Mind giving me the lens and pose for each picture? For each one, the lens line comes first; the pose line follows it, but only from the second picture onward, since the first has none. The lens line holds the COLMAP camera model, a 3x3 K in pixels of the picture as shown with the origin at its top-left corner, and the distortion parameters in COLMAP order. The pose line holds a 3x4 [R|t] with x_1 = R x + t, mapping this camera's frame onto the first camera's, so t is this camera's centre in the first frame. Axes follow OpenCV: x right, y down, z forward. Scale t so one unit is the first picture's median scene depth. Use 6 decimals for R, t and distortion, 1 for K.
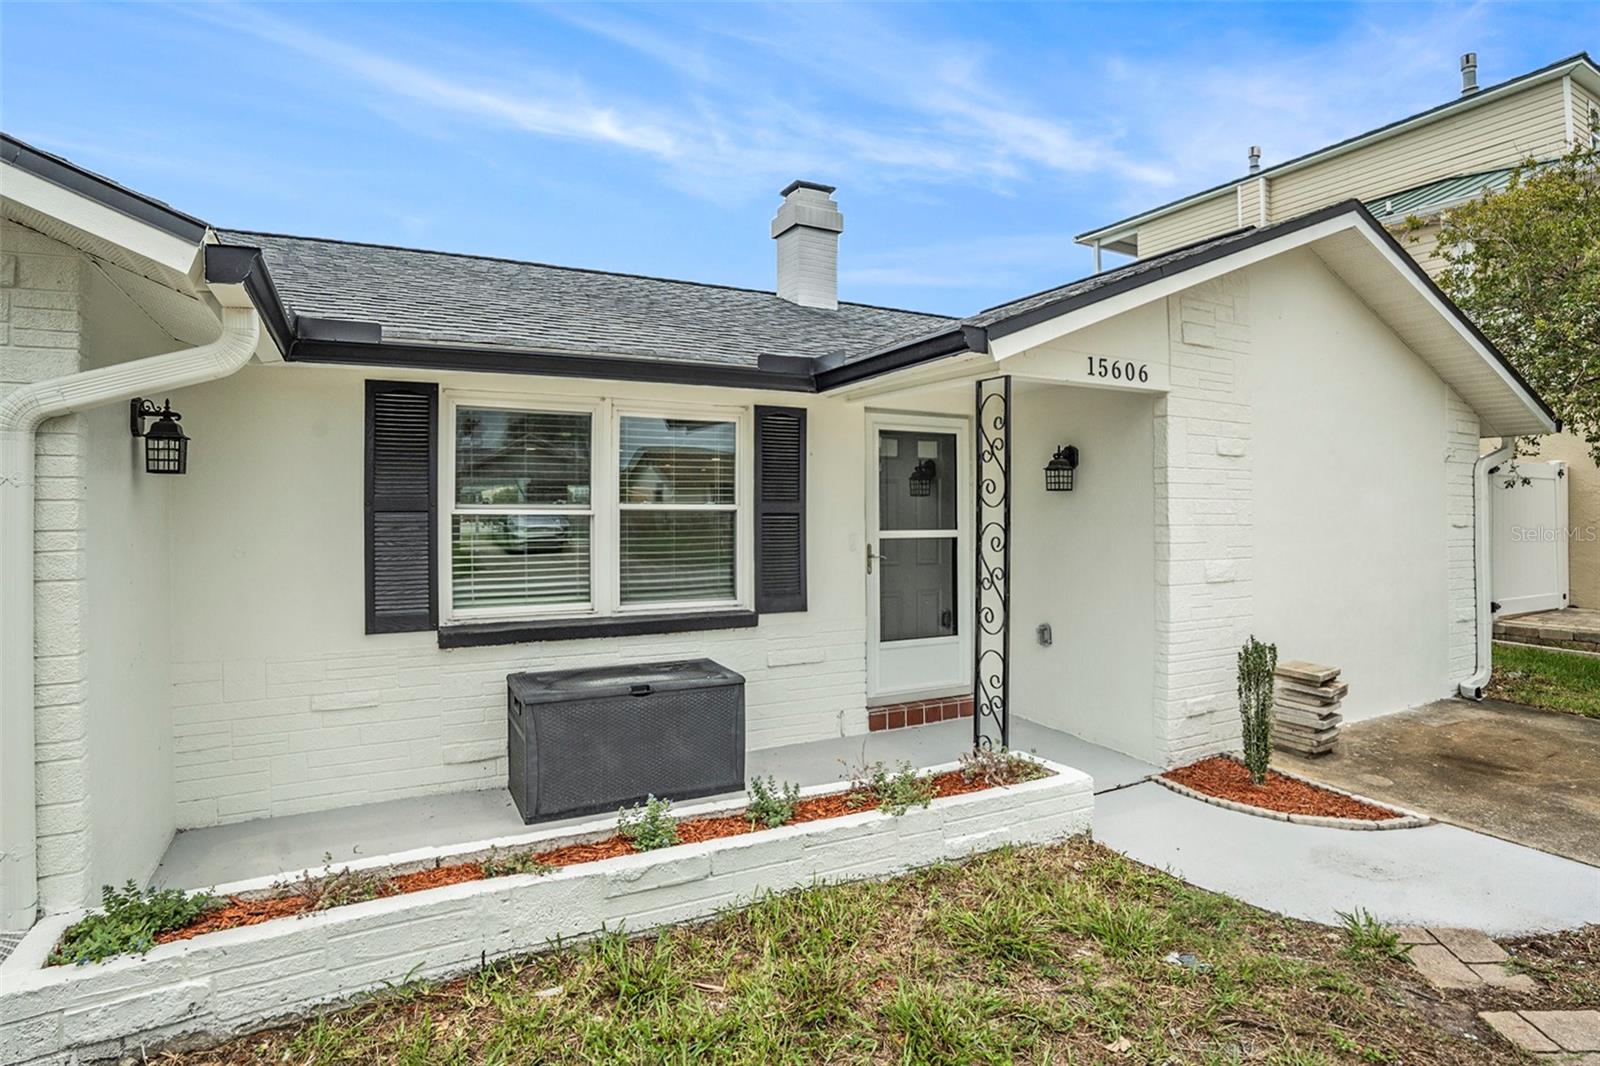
lens RADIAL K [[822.6, 0, 742.9], [0, 822.6, 524.9], [0, 0, 1]] dist [-0.076554, -0.000183]
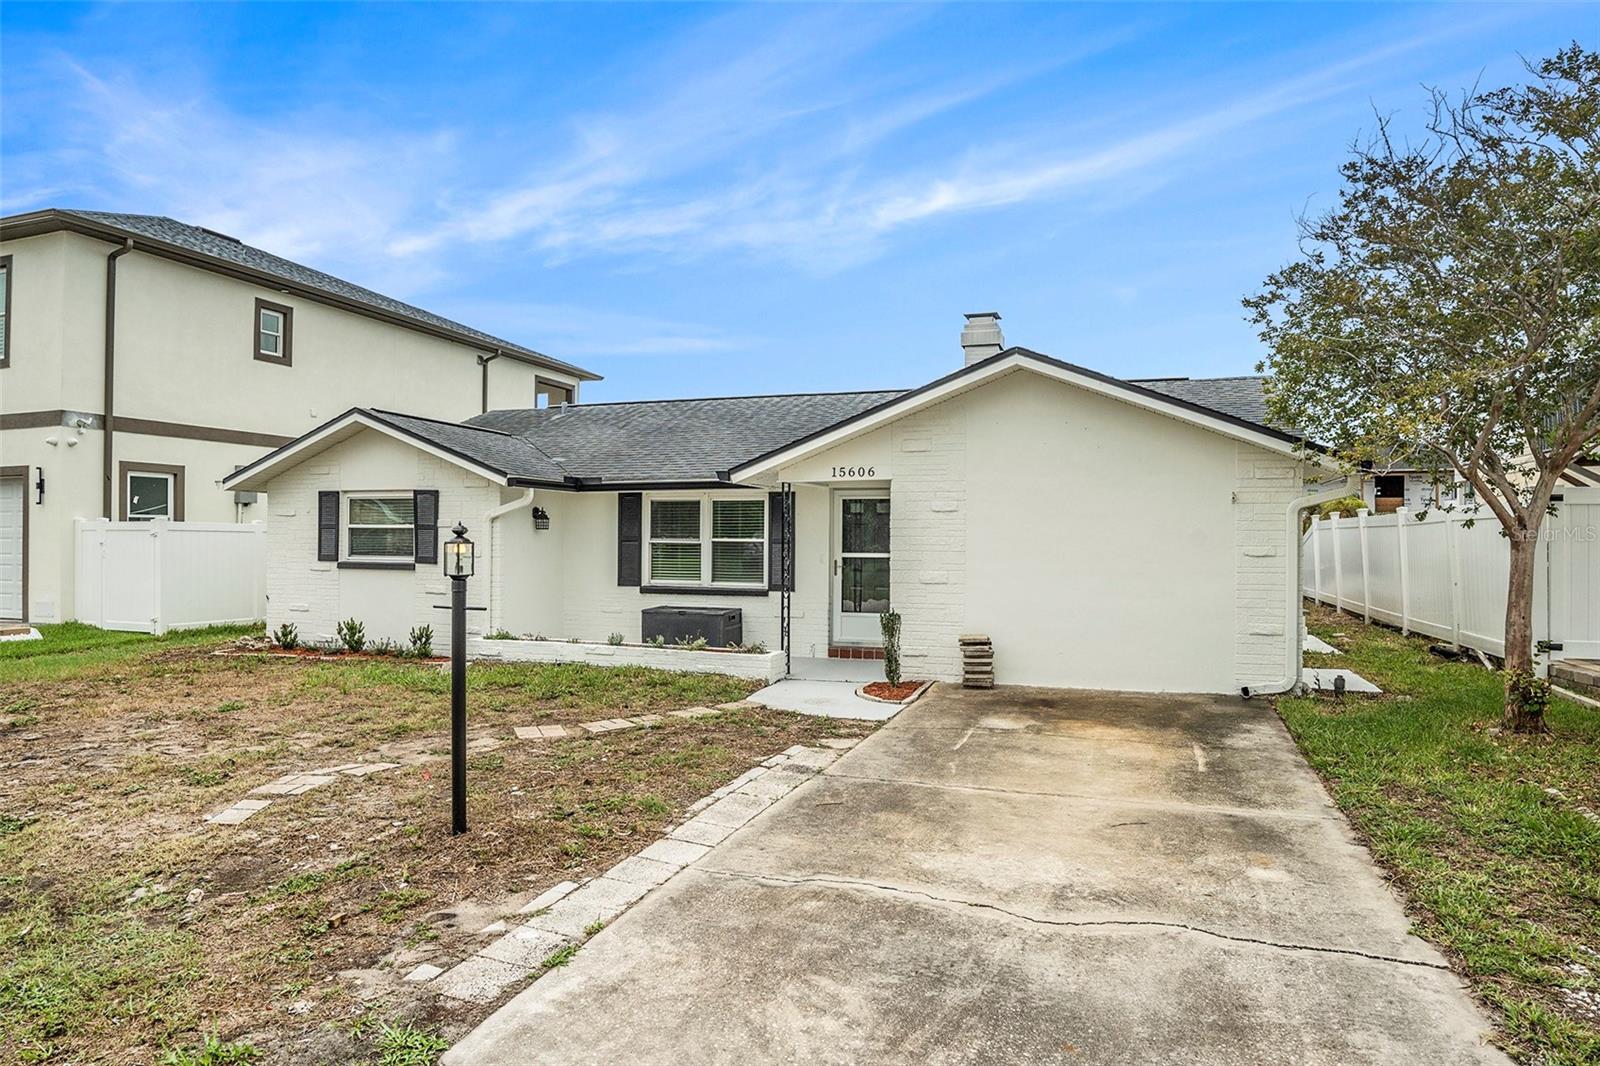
lens RADIAL K [[963.8, 0, 801.1], [0, 963.8, 577.2], [0, 0, 1]] dist [0.005226, 0.000733]
pose [[0.690860, 0.034037, -0.722187, 2.002193], [-0.017437, 0.999385, 0.030421, -0.003776], [0.722779, -0.008424, 0.691028, -0.692847]]
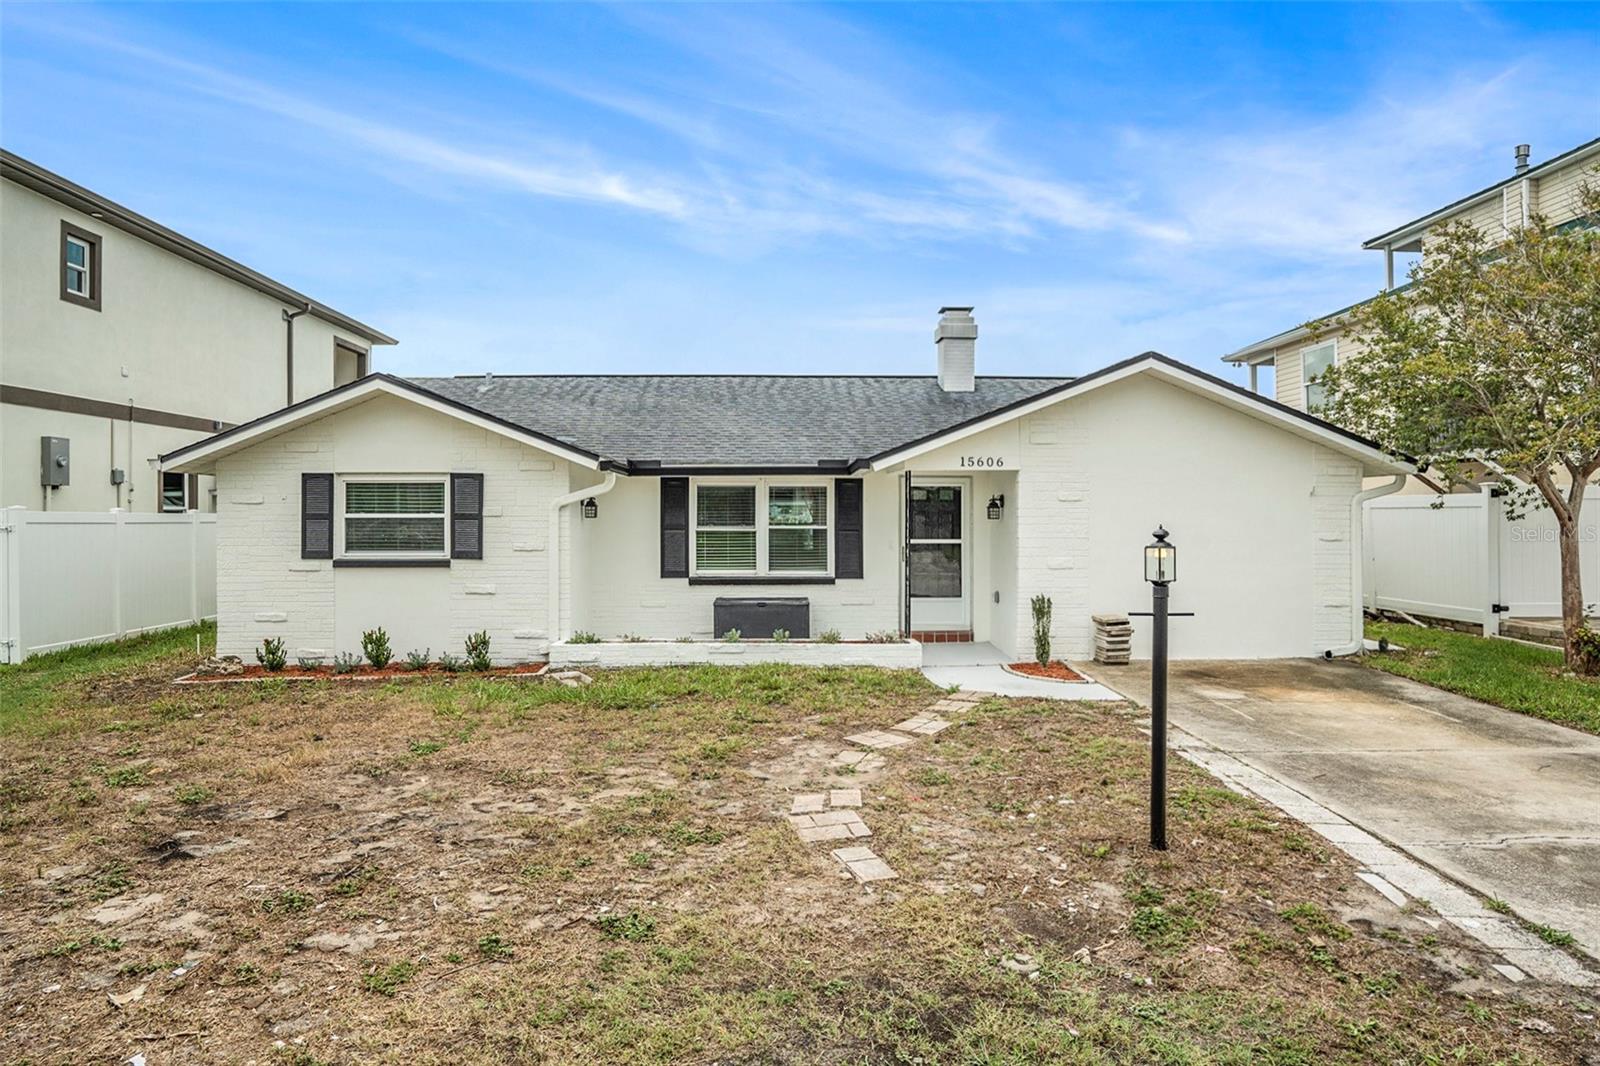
lens RADIAL K [[956.4, 0, 800.0], [0, 956.4, 533.0], [0, 0, 1]] dist [-0.052069, 0.037191]
pose [[0.917425, 0.007745, -0.397833, 0.966522], [-0.005735, 0.999964, 0.006241, -0.023007], [0.397867, -0.003444, 0.917437, -1.351051]]
